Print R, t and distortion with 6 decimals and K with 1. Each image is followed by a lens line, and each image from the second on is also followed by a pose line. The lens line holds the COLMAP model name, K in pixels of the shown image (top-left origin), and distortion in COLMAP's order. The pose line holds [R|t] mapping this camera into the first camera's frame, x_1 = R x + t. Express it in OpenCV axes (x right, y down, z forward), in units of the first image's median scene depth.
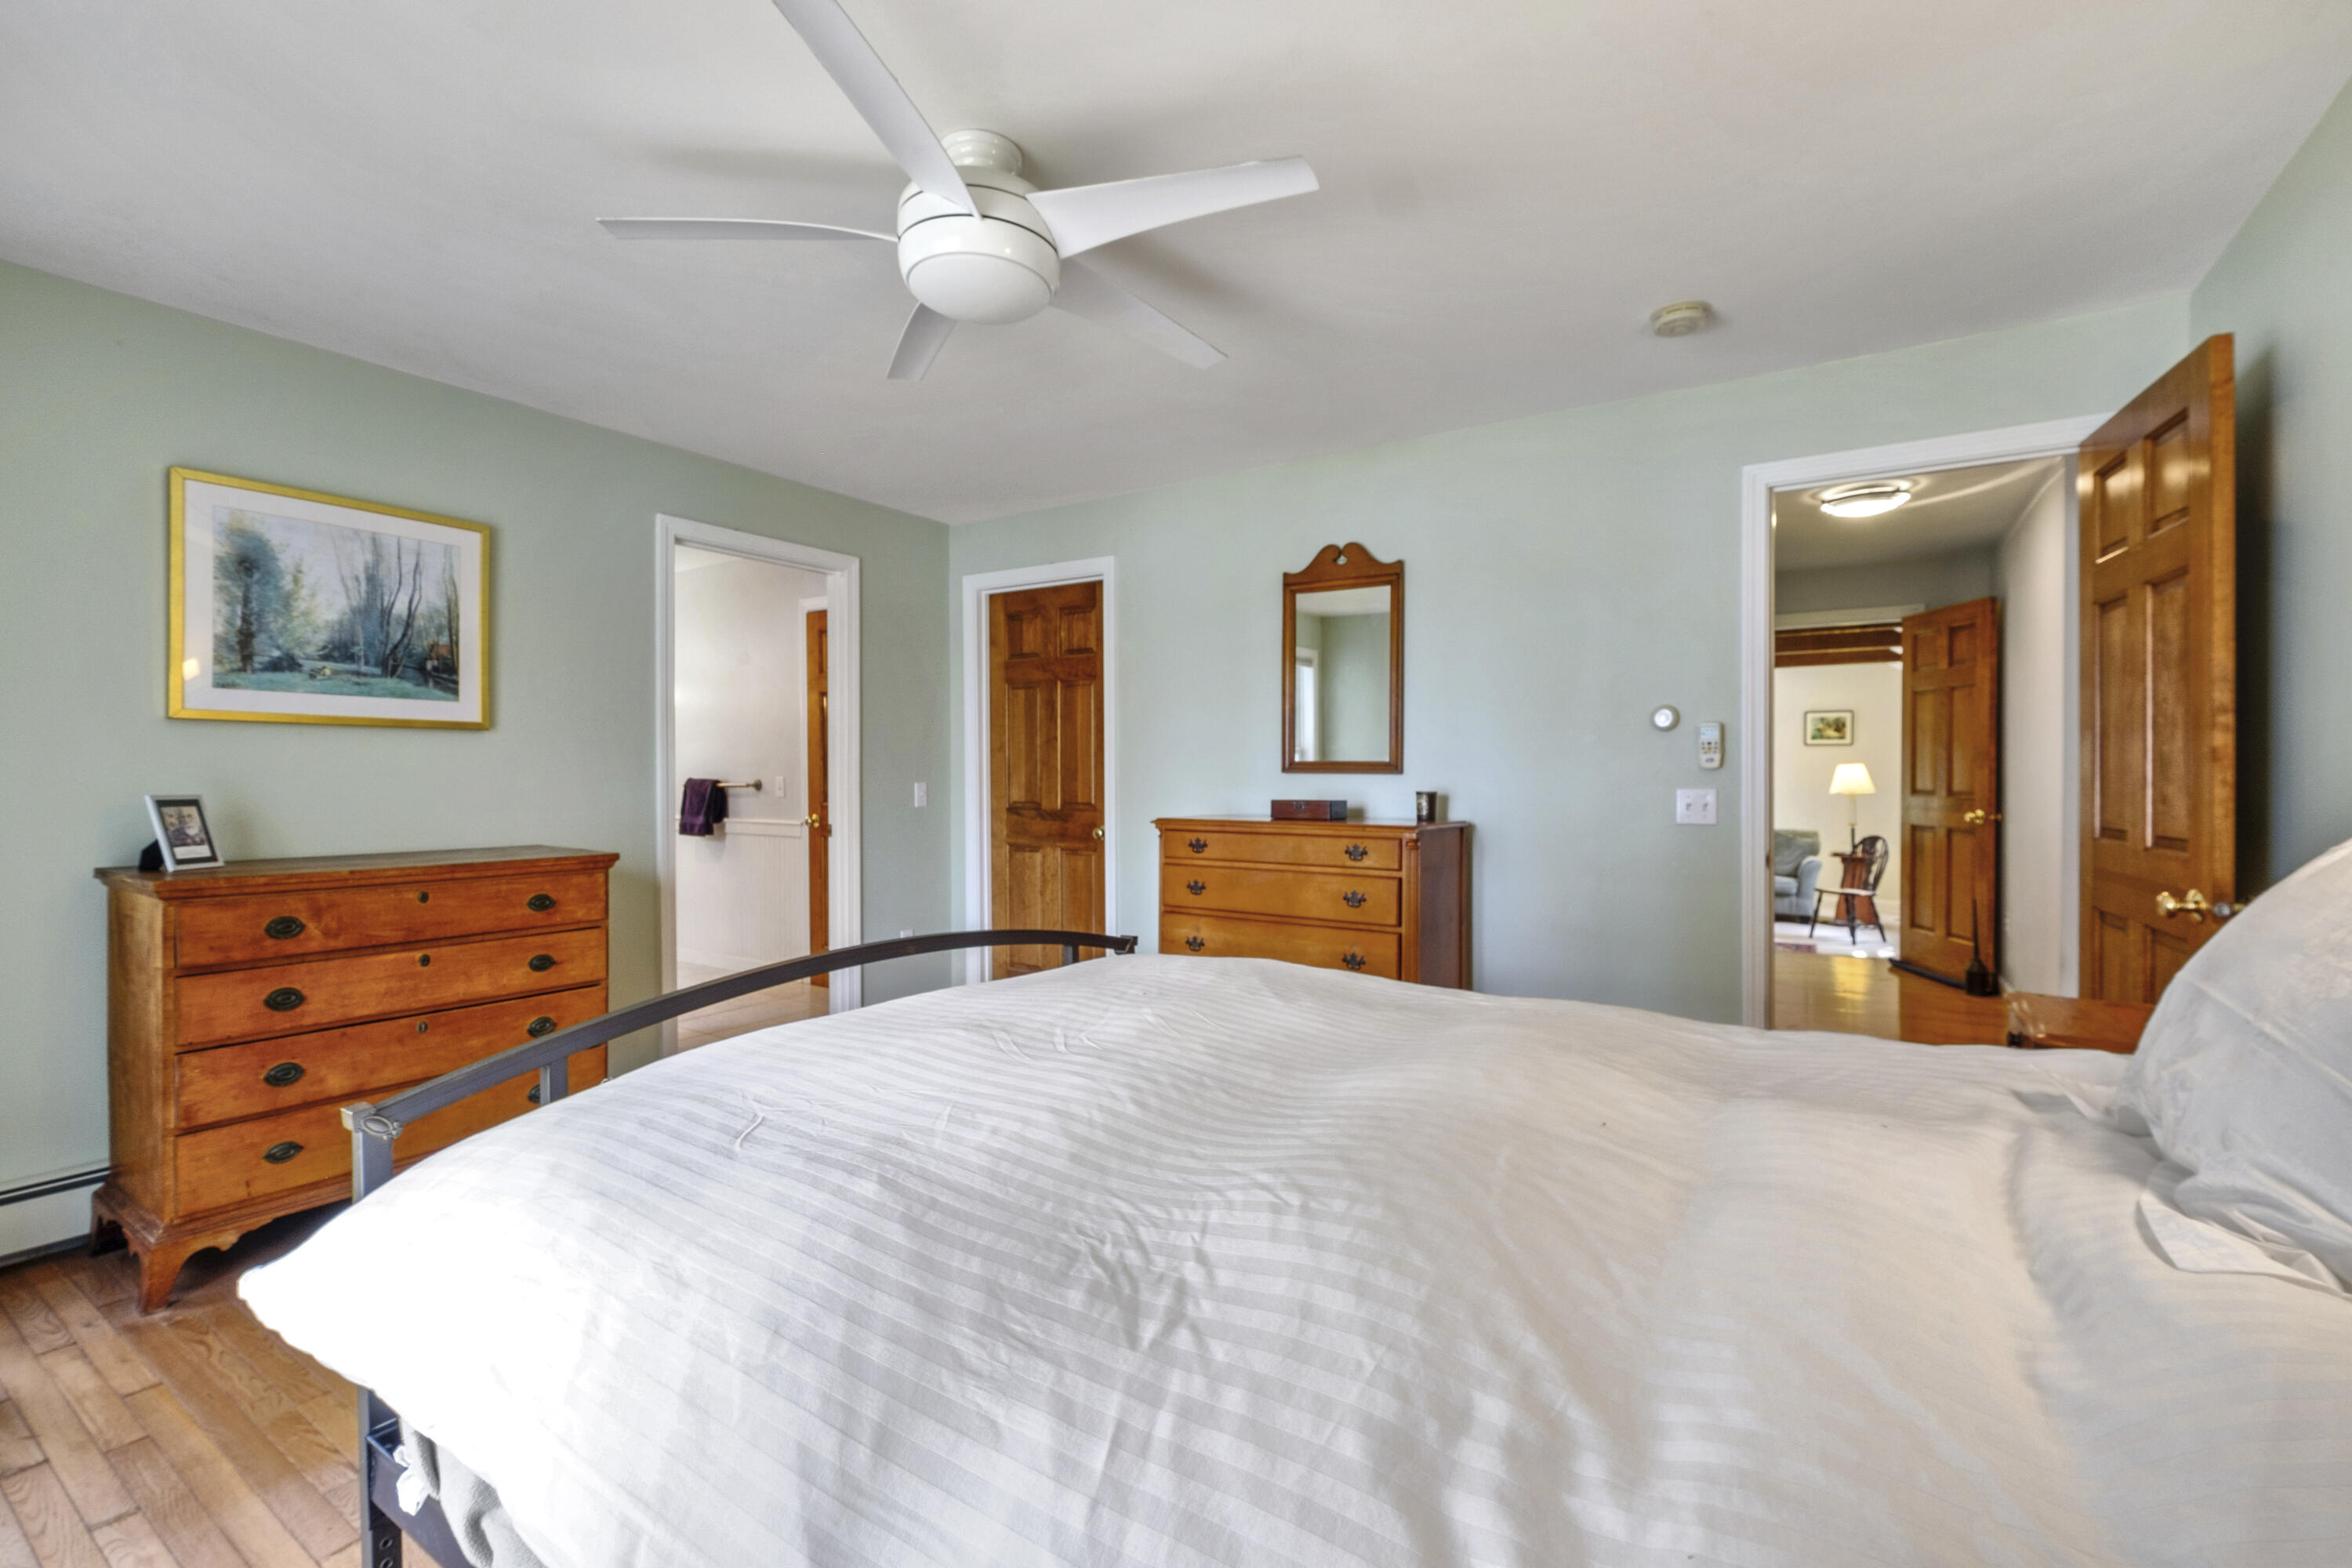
lens RADIAL K [[1024.4, 0, 1168.7], [0, 1024.4, 771.9], [0, 0, 1]] dist [-0.006747, -0.000801]
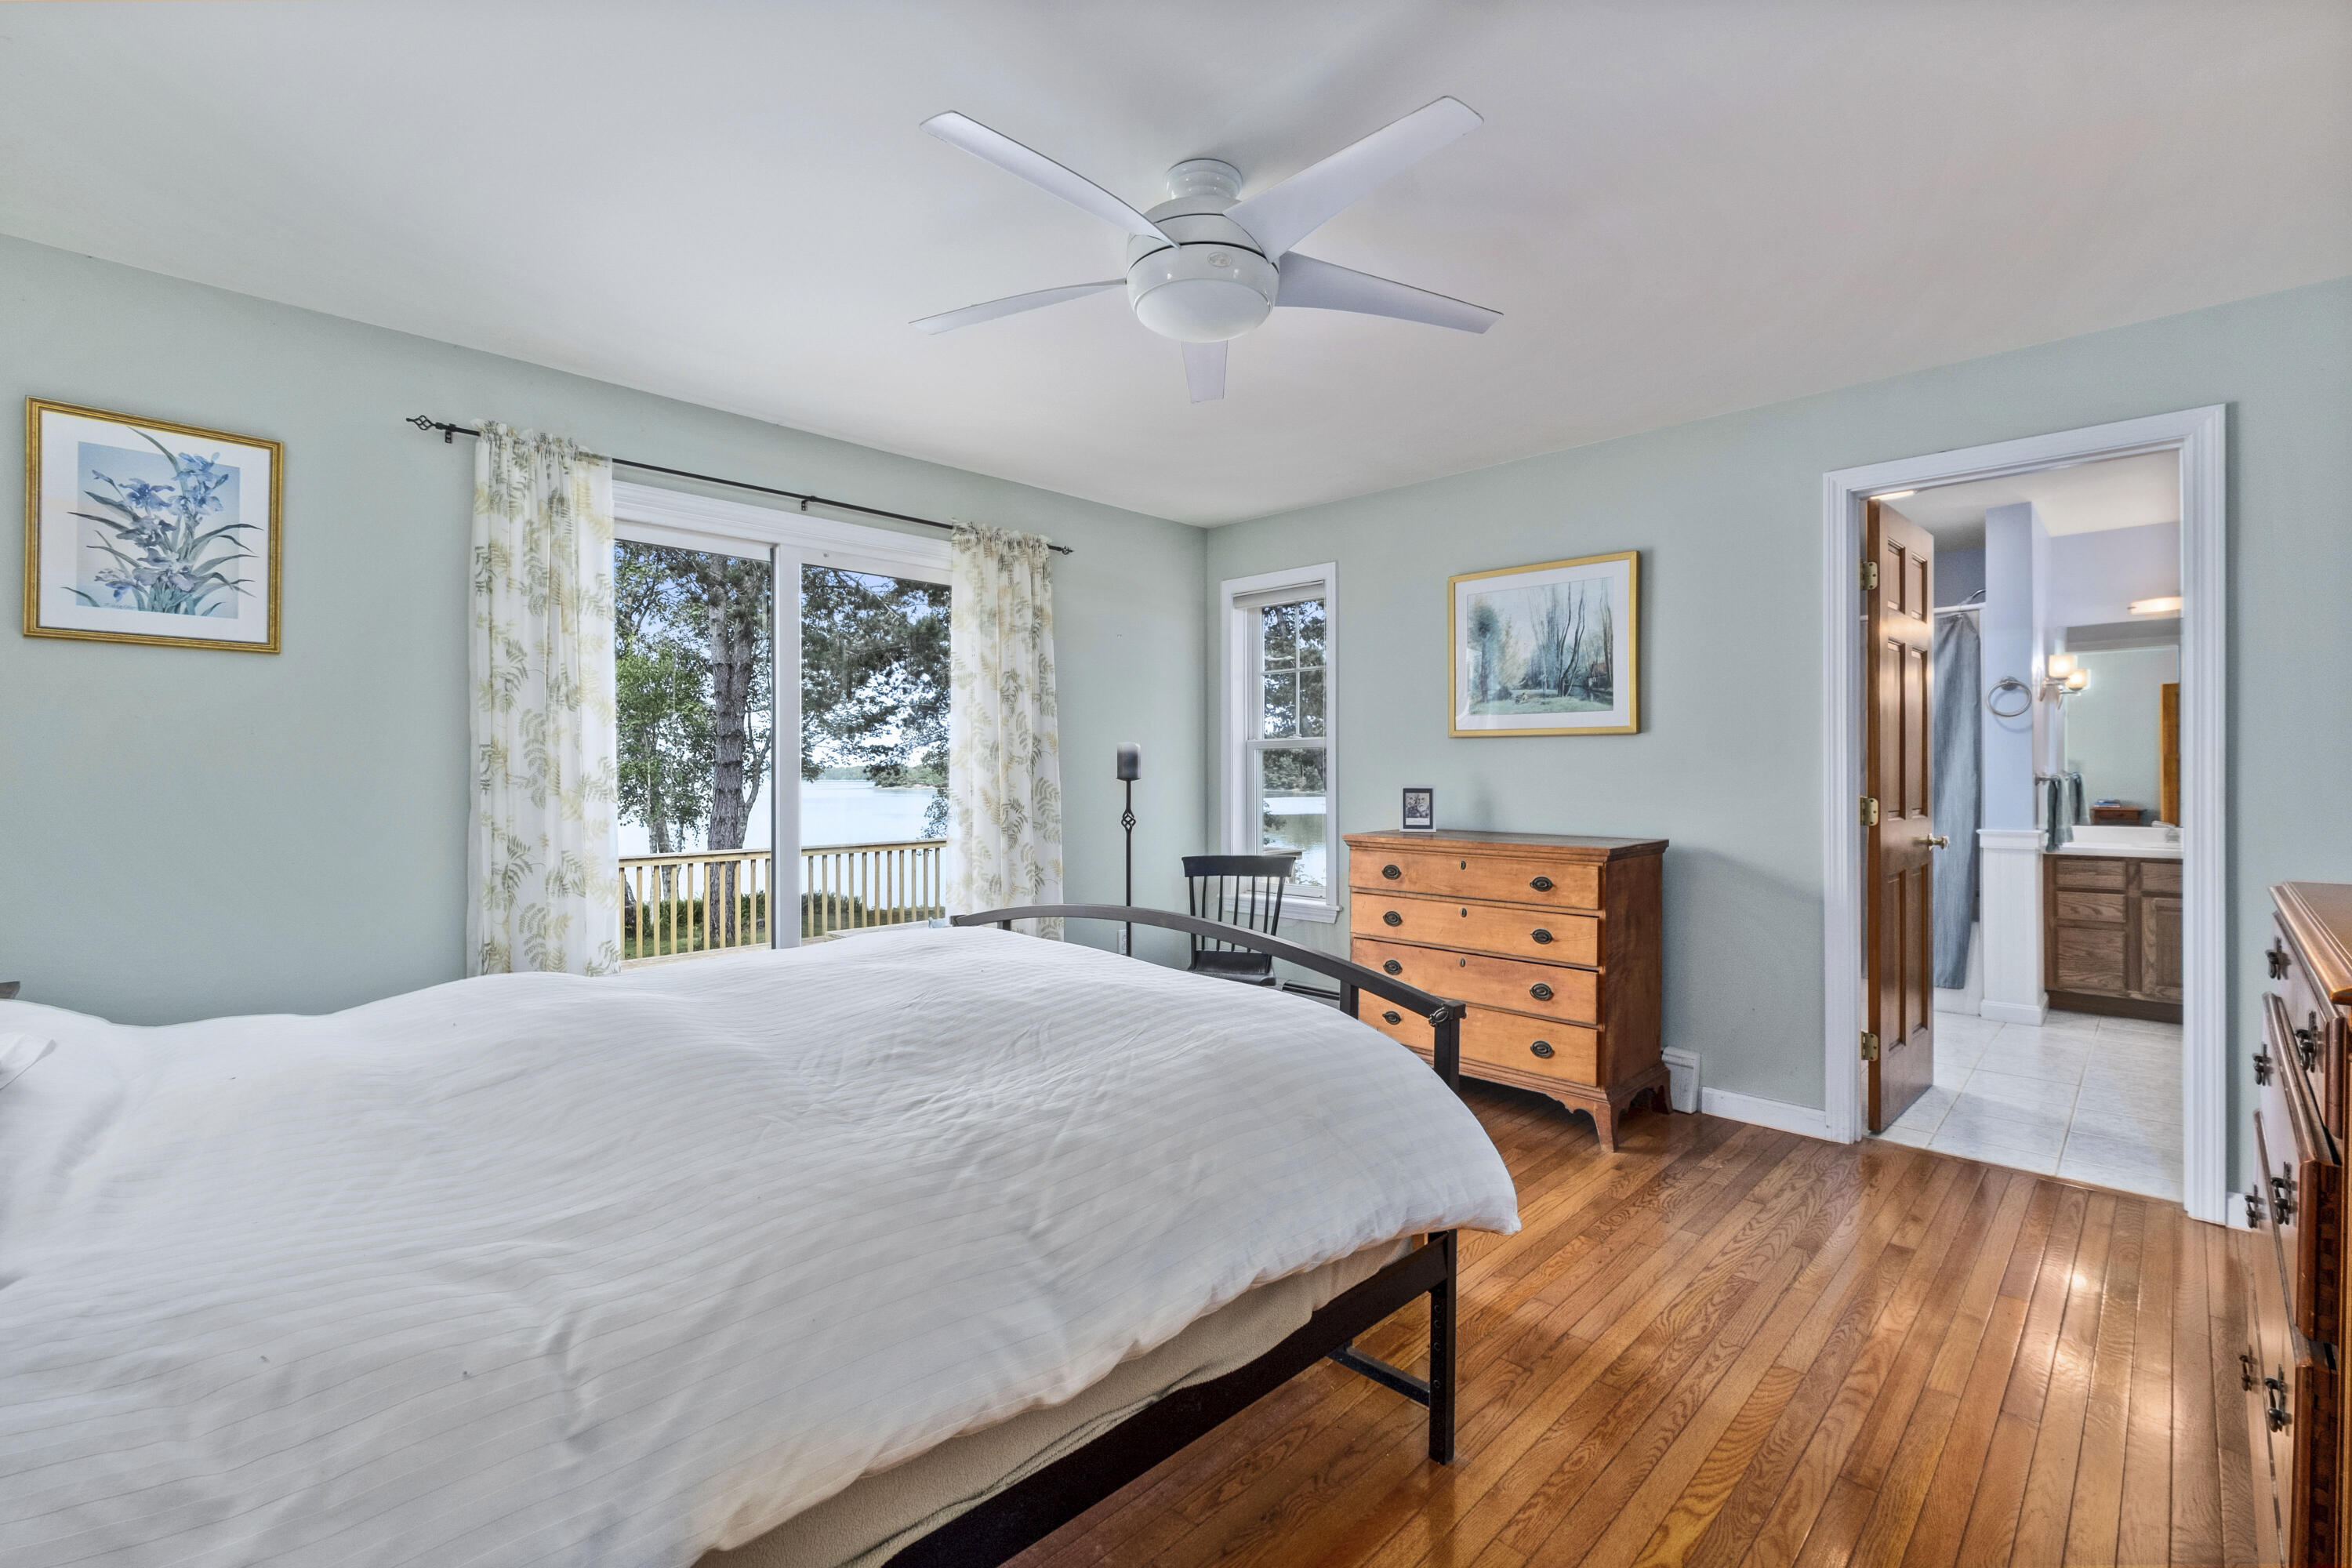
lens RADIAL K [[1024.4, 0, 1173.0], [0, 1024.4, 773.4], [0, 0, 1]] dist [-0.006747, -0.000801]
pose [[-0.193225, 0.002989, -0.981150, 0.577826], [0.001342, 0.999995, 0.002782, -0.001340], [0.981154, -0.000780, -0.193228, 0.781965]]
